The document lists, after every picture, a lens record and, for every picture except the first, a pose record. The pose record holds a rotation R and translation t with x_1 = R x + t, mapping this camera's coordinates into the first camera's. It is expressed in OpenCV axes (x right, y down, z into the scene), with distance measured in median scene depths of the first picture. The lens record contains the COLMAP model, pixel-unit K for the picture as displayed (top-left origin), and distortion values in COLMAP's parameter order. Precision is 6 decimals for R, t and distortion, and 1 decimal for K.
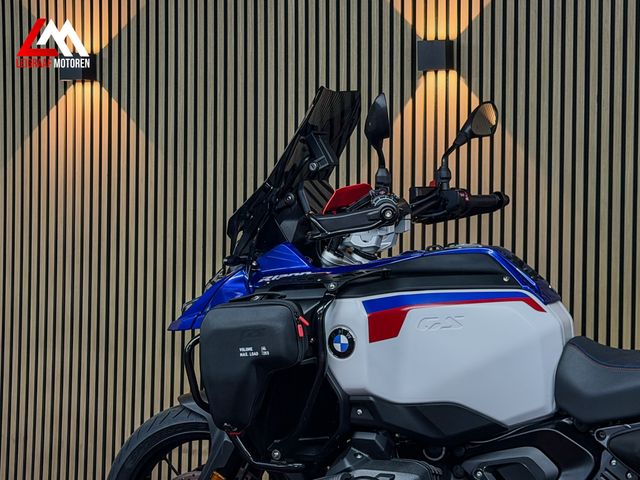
lens RADIAL K [[1425.2, 0, 320.0], [0, 1425.2, 240.0], [0, 0, 1]] dist [0.137230, 0.062490]
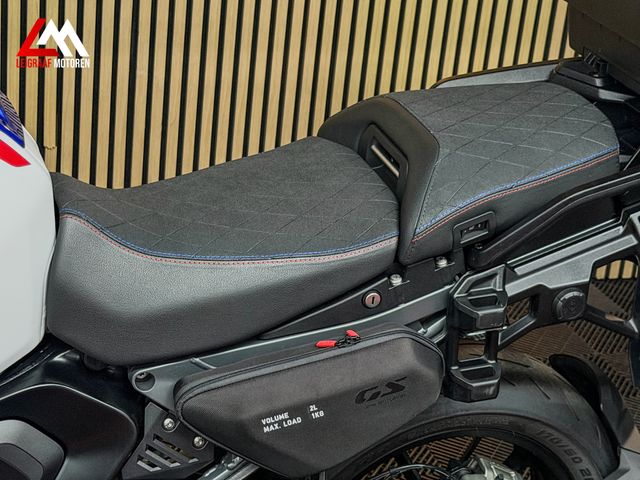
lens RADIAL K [[1425.2, 0, 320.0], [0, 1425.2, 240.0], [0, 0, 1]] dist [0.137230, 0.062490]
pose [[0.720091, -0.212056, 0.660683, -0.097117], [-0.086608, 0.917243, 0.388799, -0.122646], [-0.688454, -0.337191, 0.642132, 0.608357]]
